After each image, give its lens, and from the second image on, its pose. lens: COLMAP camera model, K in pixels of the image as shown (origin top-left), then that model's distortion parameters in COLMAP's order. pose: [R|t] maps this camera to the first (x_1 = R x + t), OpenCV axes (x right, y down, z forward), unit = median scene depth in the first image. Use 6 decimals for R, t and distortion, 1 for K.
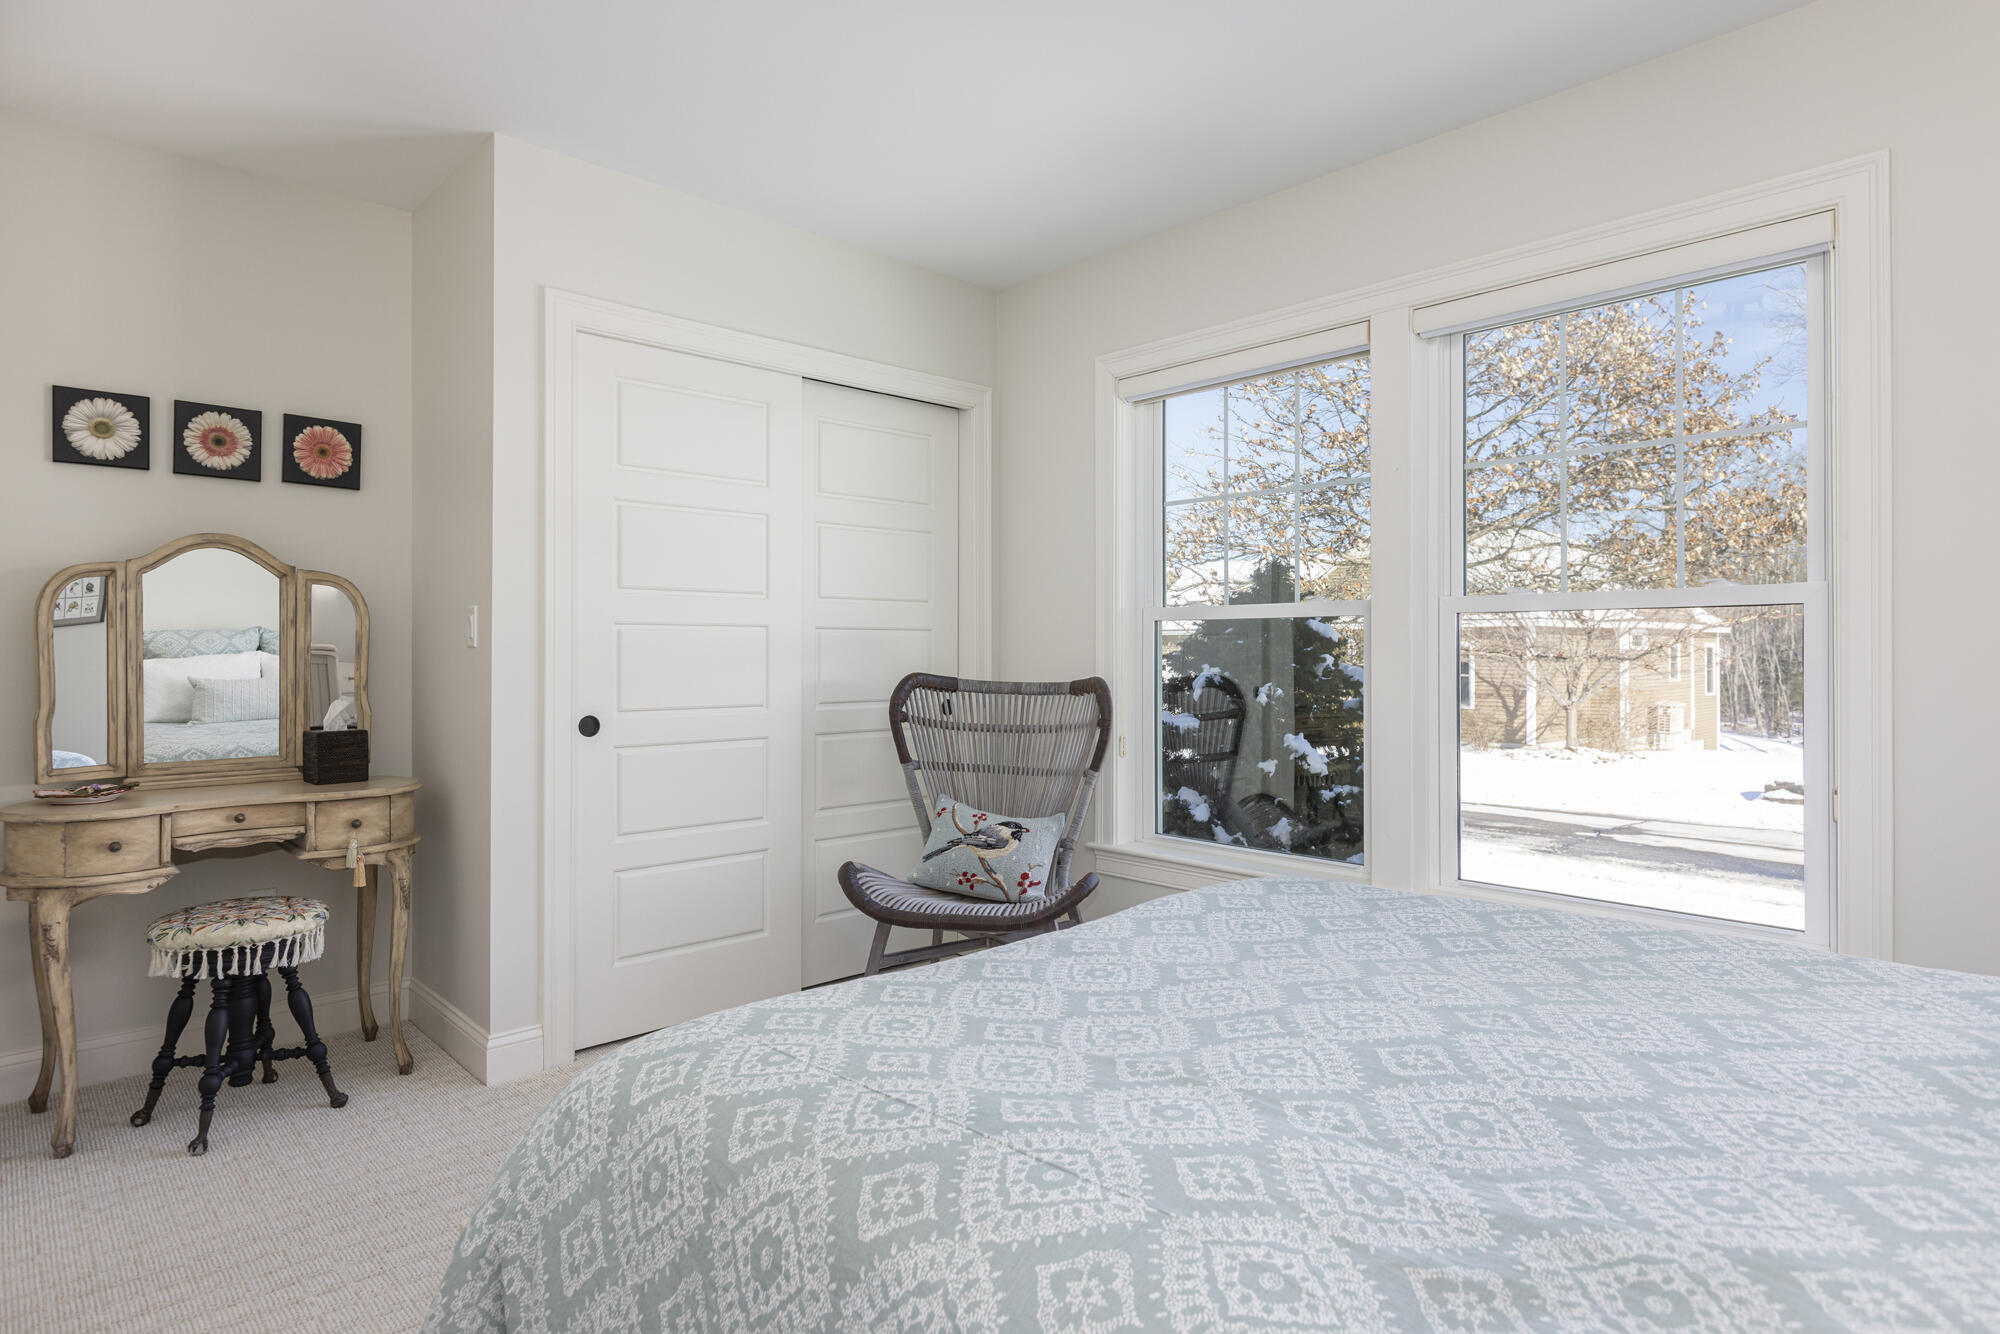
lens RADIAL K [[1113.0, 0, 1000.2], [0, 1113.0, 662.3], [0, 0, 1]] dist [-0.042520, 0.000030]
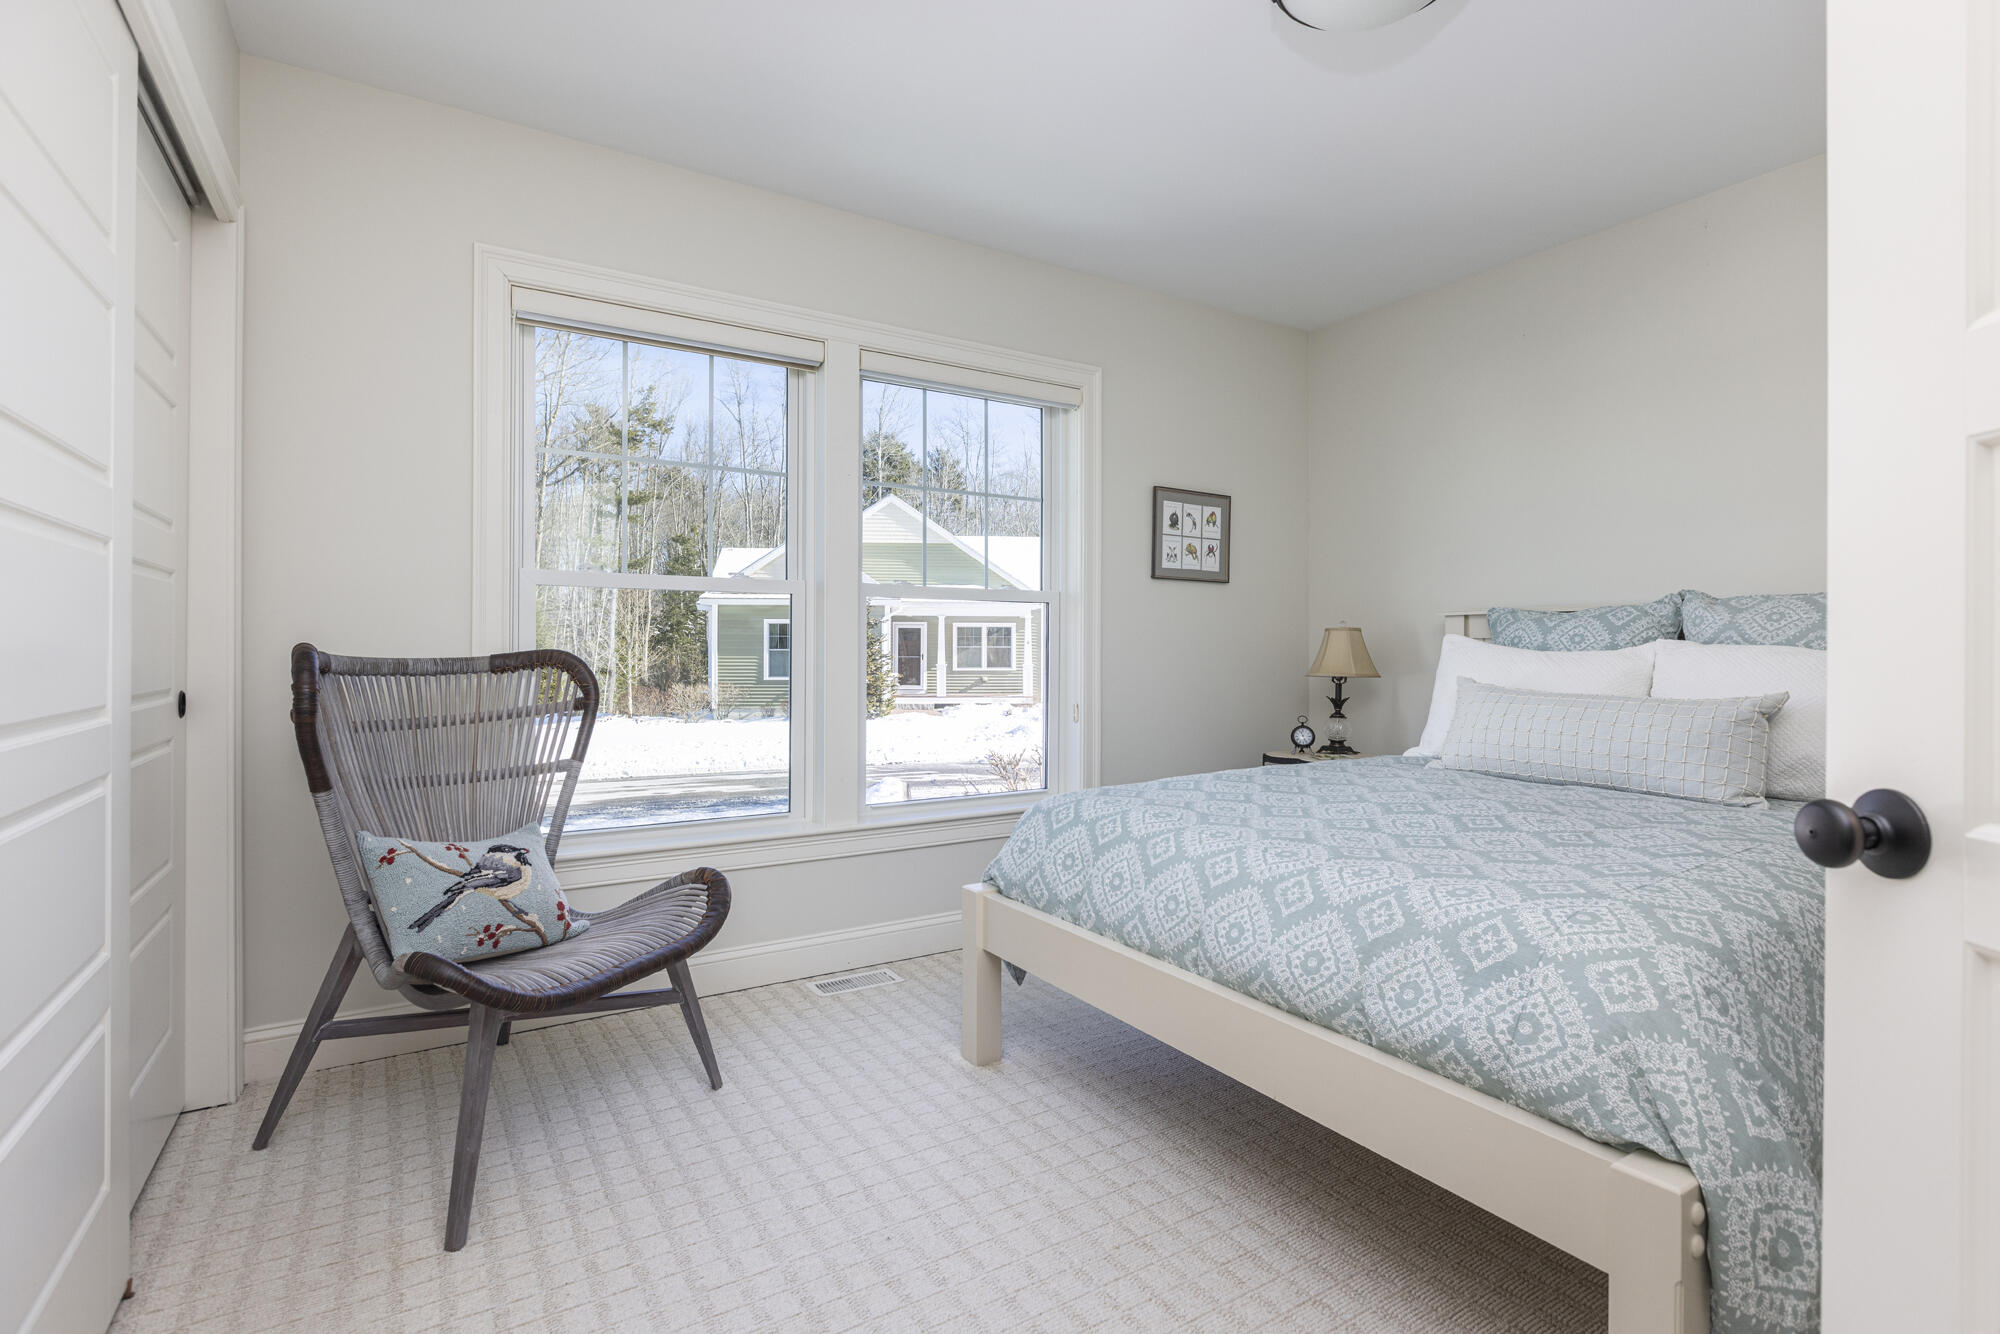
lens RADIAL K [[953.7, 0, 999.8], [0, 953.7, 654.6], [0, 0, 1]] dist [0.010387, -0.000045]
pose [[0.179734, -0.007939, 0.983683, -0.572768], [-0.002273, 0.999961, 0.008486, 0.010443], [-0.983713, -0.003761, 0.179709, 0.573208]]
